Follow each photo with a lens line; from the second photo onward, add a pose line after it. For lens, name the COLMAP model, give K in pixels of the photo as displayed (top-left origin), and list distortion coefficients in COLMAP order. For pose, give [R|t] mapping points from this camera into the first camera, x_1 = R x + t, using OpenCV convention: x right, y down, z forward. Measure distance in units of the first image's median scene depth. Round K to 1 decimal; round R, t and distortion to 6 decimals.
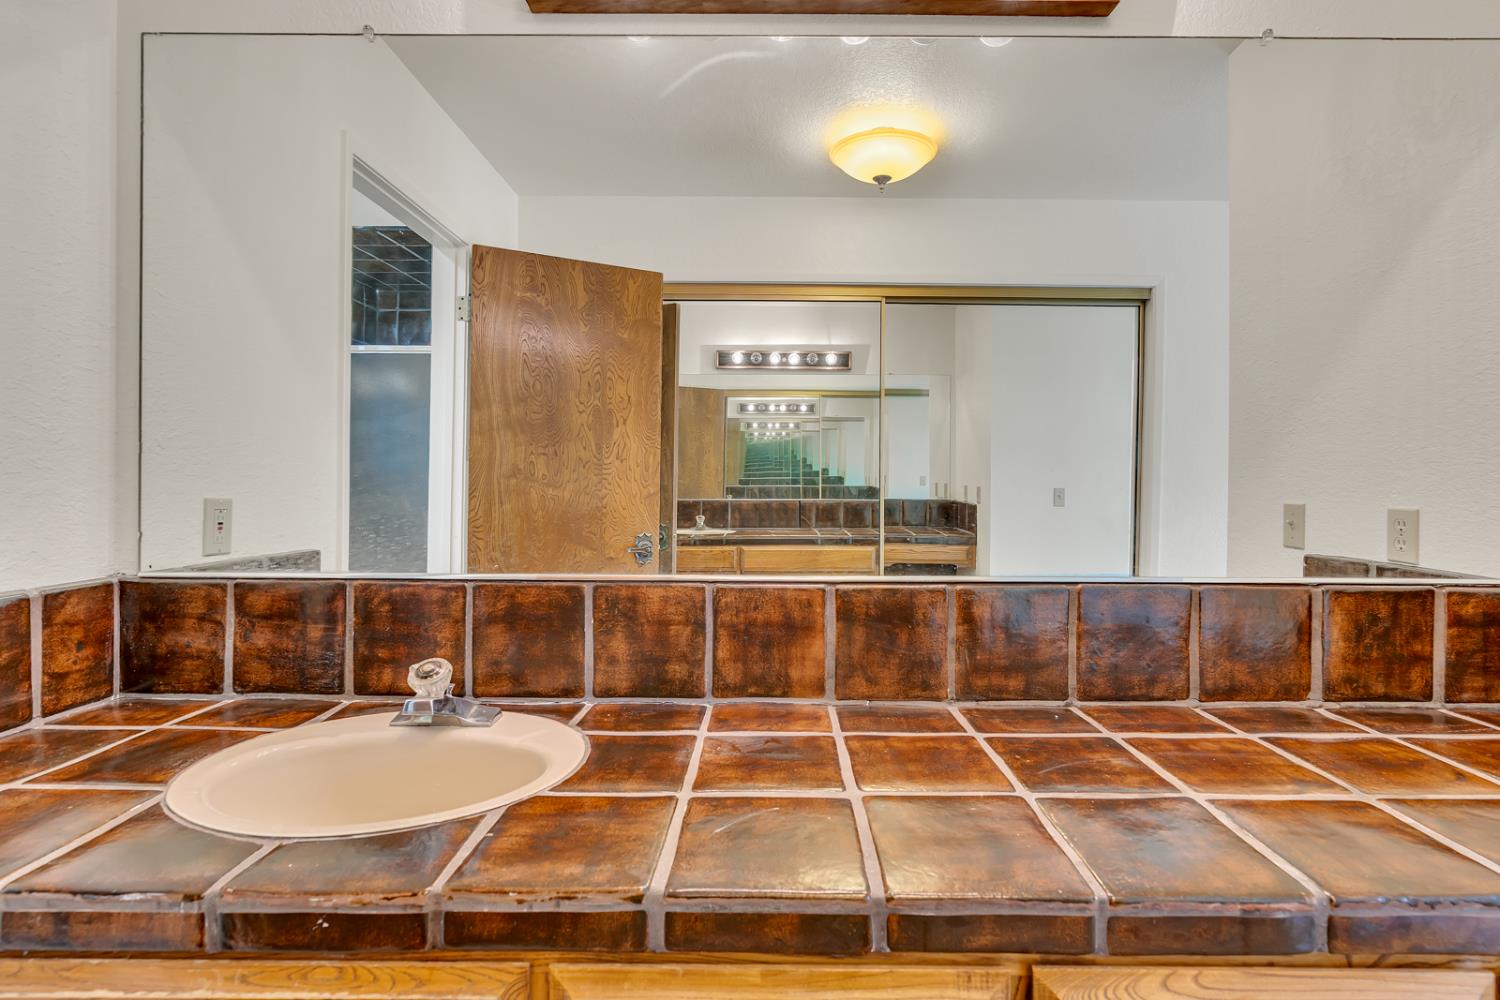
lens RADIAL K [[704.5, 0, 765.9], [0, 704.5, 490.1], [0, 0, 1]] dist [-0.009444, 0.000486]
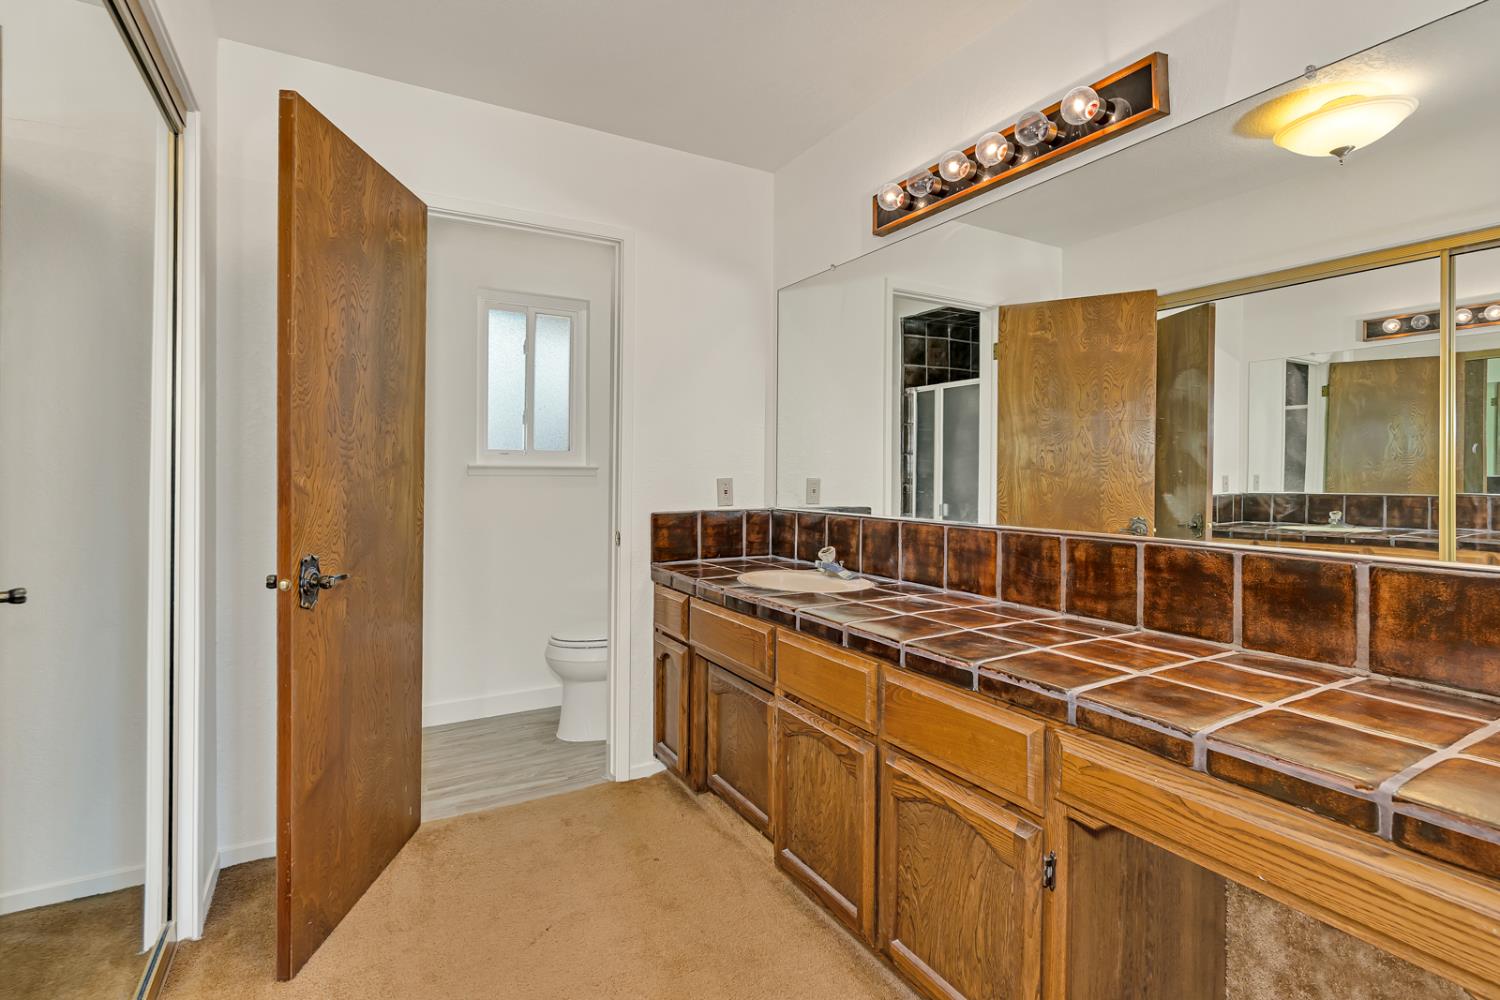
lens RADIAL K [[704.5, 0, 739.6], [0, 704.5, 488.8], [0, 0, 1]] dist [-0.009444, 0.000486]
pose [[0.490357, 0.016342, -0.871369, 1.237603], [-0.011217, 0.999860, 0.012439, 0.022122], [0.871450, 0.003675, 0.490471, -0.350579]]
